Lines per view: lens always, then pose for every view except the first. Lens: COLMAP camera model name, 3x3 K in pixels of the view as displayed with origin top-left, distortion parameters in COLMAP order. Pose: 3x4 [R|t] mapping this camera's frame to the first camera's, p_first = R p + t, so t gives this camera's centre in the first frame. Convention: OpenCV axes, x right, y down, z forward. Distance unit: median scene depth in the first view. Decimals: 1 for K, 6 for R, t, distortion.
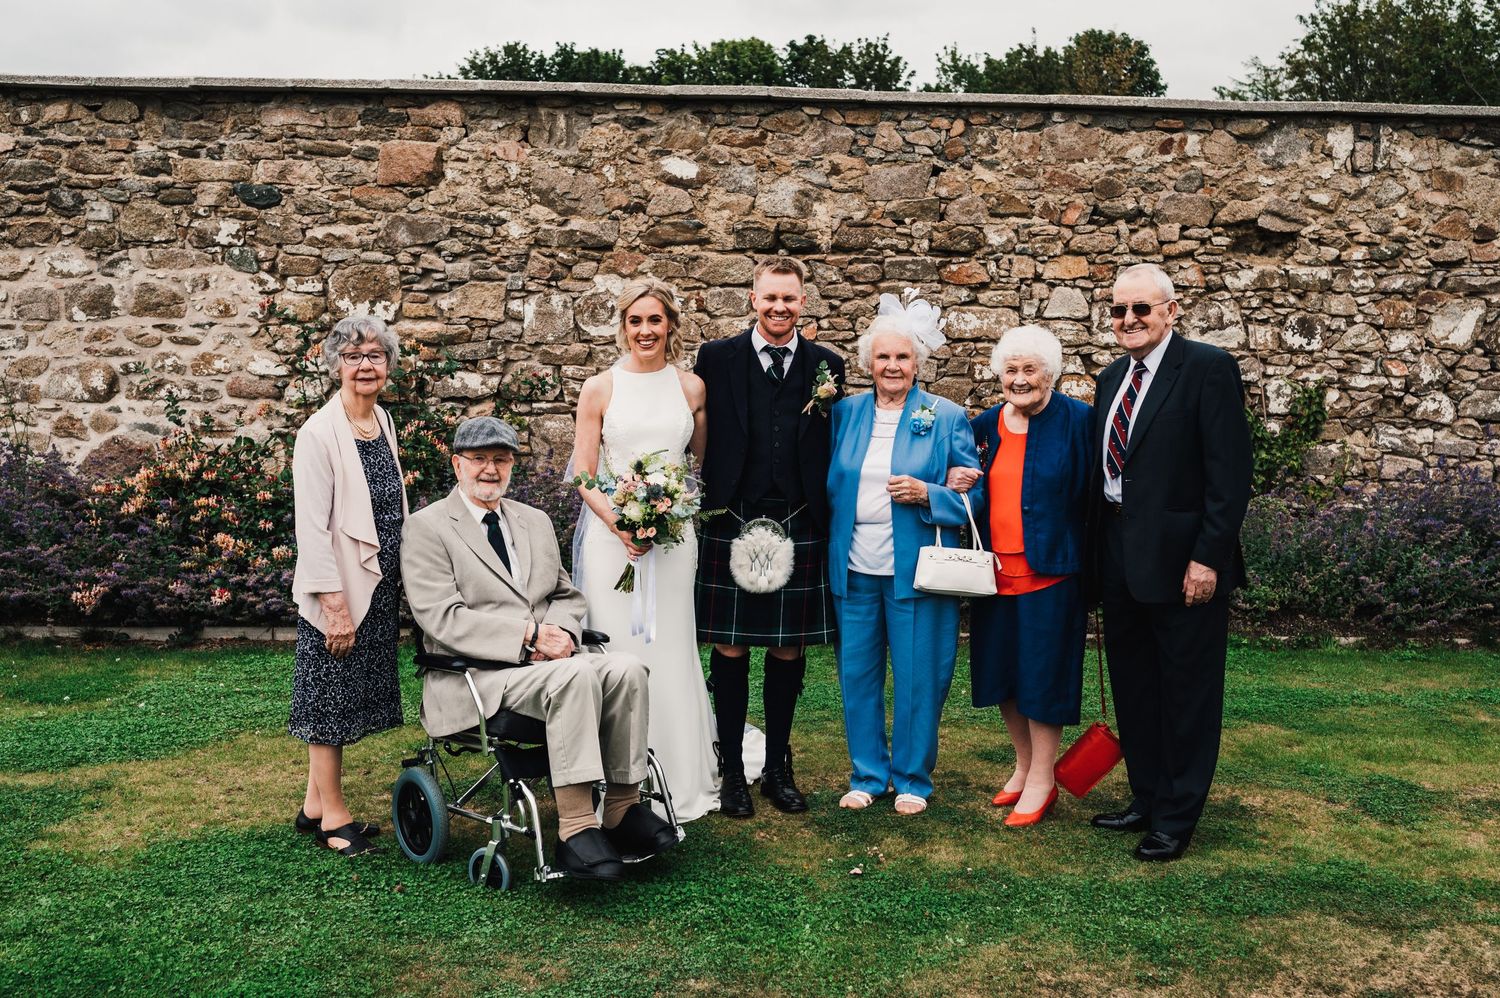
lens RADIAL K [[1417.7, 0, 746.2], [0, 1417.7, 505.1], [0, 0, 1]] dist [-0.003753, 0.000000]
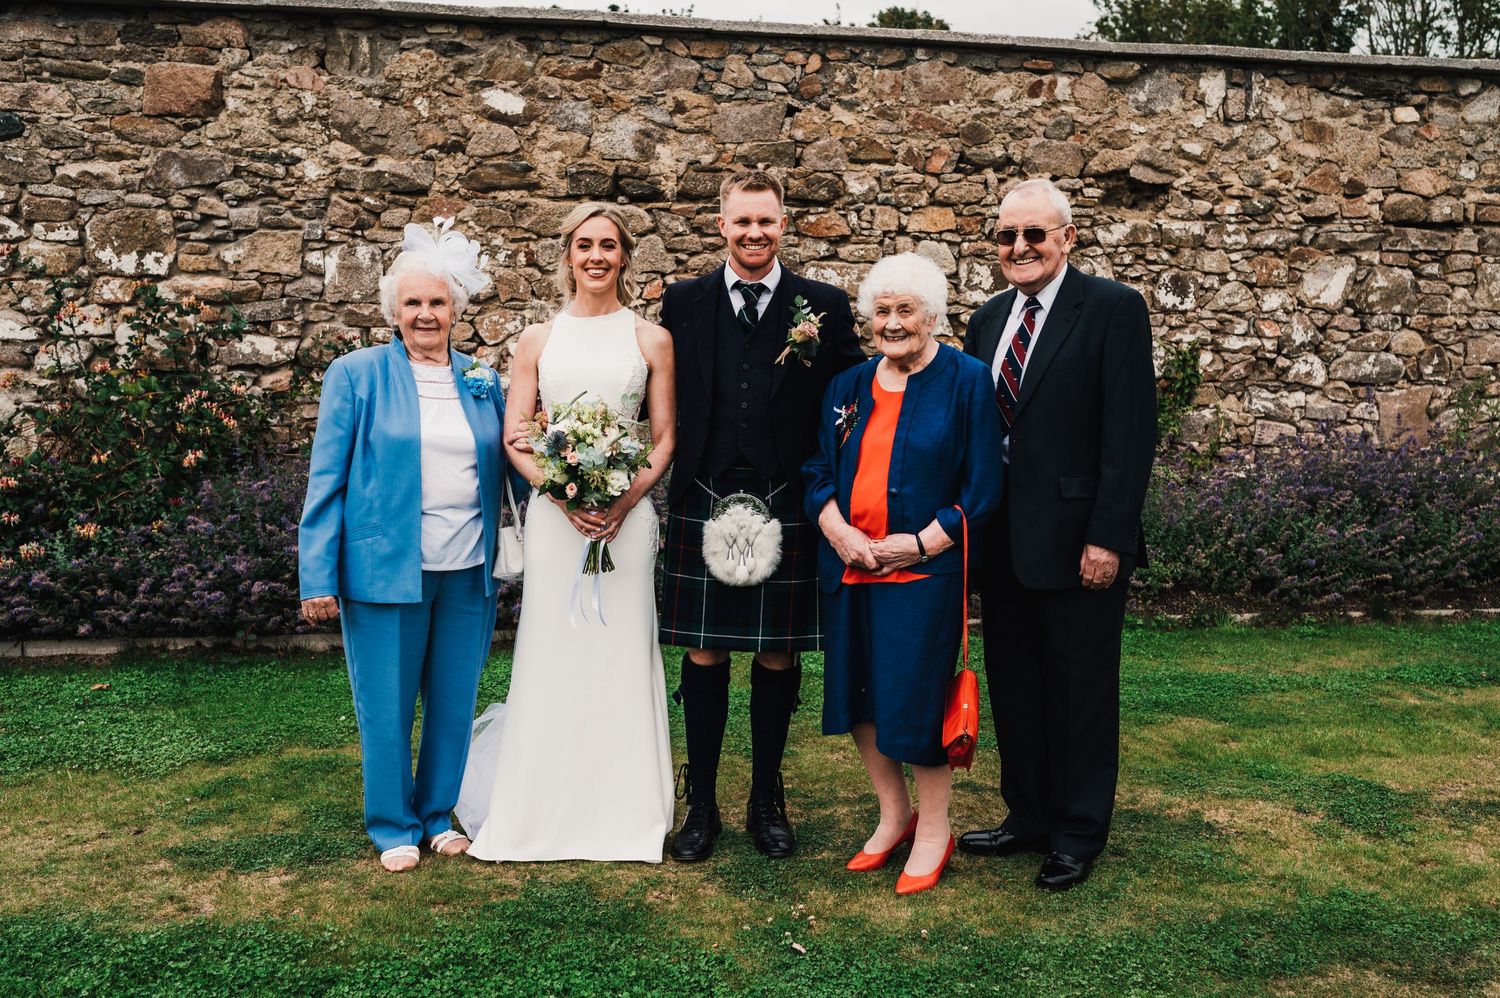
lens RADIAL K [[1417.7, 0, 753.0], [0, 1417.7, 510.7], [0, 0, 1]] dist [-0.003753, 0.000000]
pose [[0.990155, -0.020105, 0.138526, -0.020464], [0.017488, 0.999645, 0.020085, 0.000655], [-0.138880, -0.017464, 0.990155, 0.103340]]
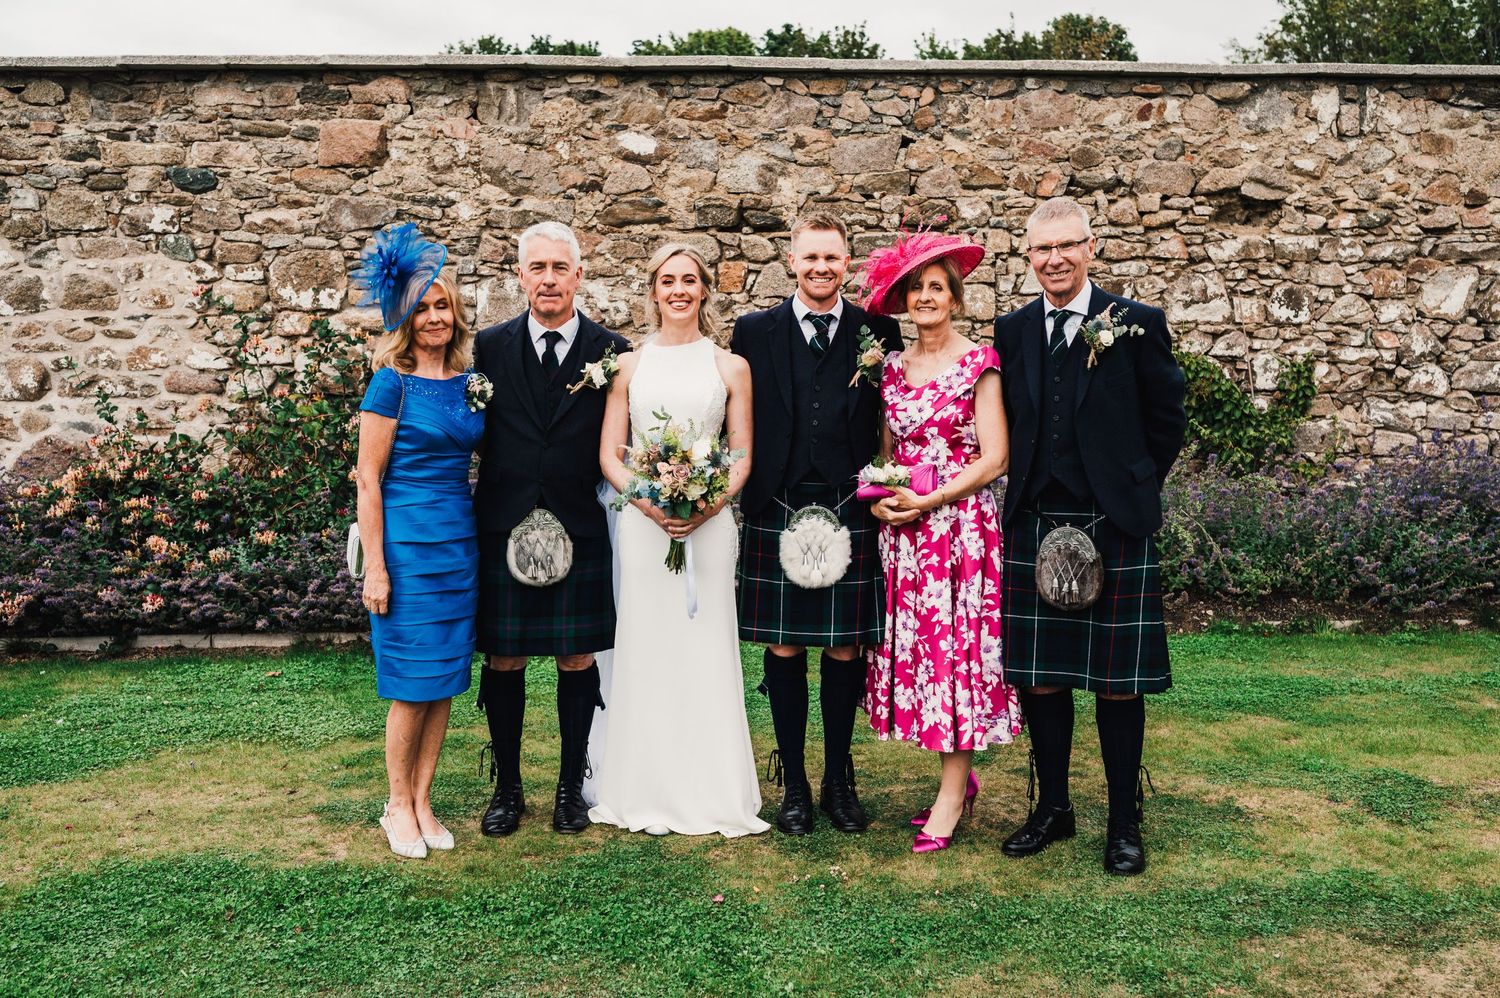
lens RADIAL K [[1417.7, 0, 753.6], [0, 1417.7, 506.8], [0, 0, 1]] dist [-0.003753, 0.000000]
pose [[0.999707, -0.020116, 0.013459, 0.013832], [0.020031, 0.999779, 0.006414, 0.002052], [-0.013586, -0.006142, 0.999889, 0.043876]]
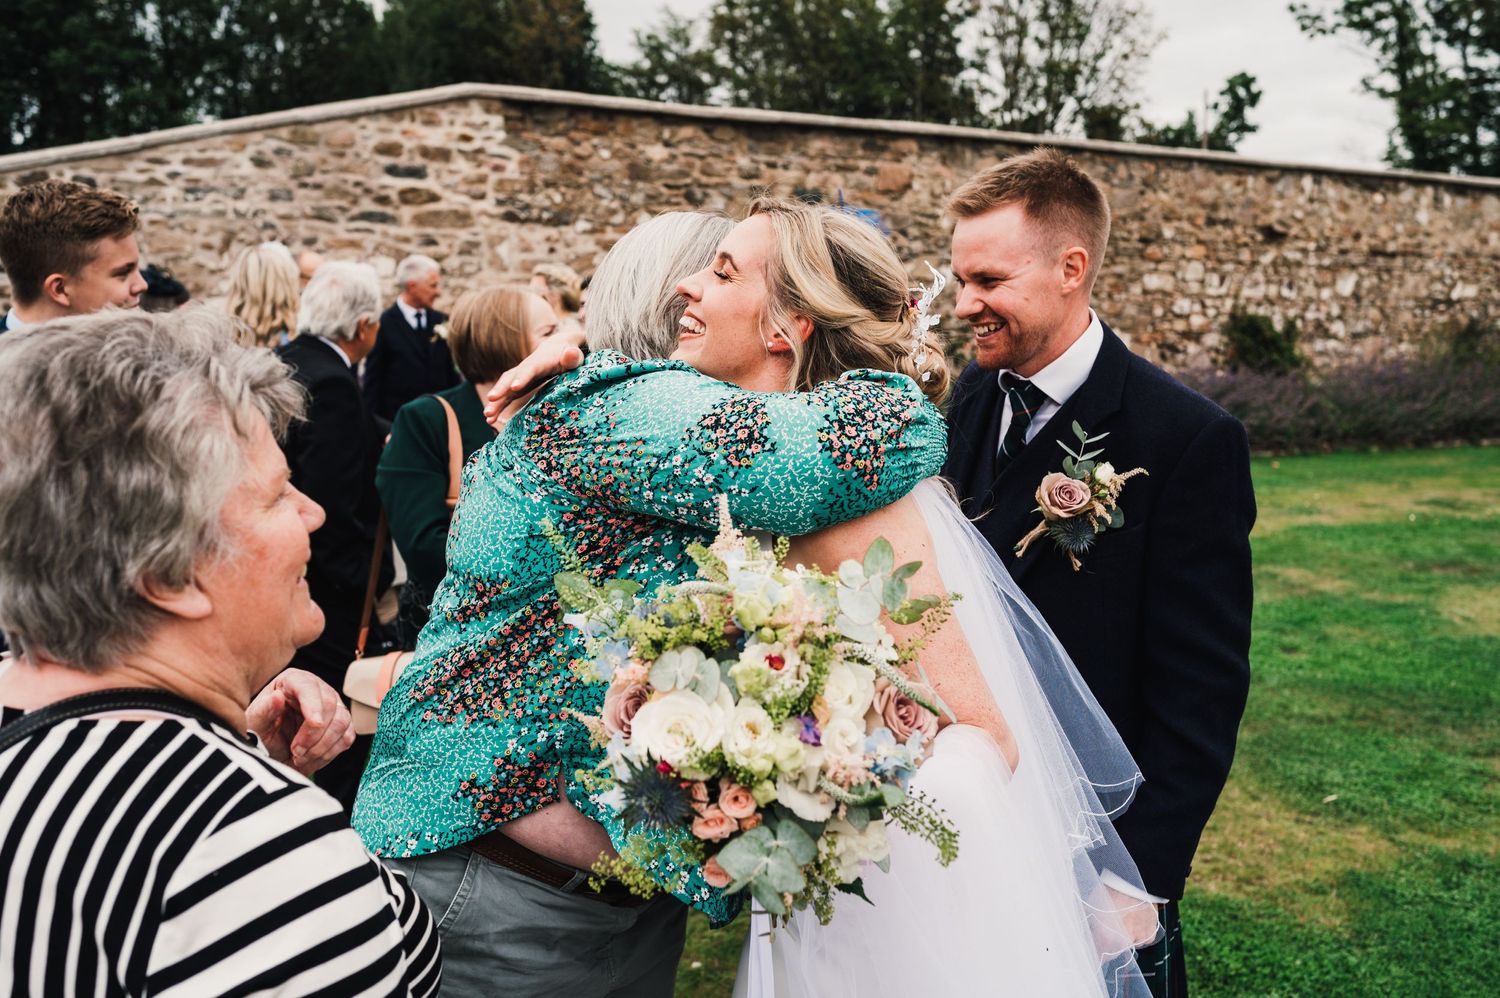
lens RADIAL K [[1417.7, 0, 756.9], [0, 1417.7, 492.2], [0, 0, 1]] dist [-0.003753, 0.000000]
pose [[0.886087, -0.063362, 0.459167, -1.085398], [0.038749, 0.997271, 0.062840, -0.001780], [-0.461896, -0.037890, 0.886125, -0.311917]]
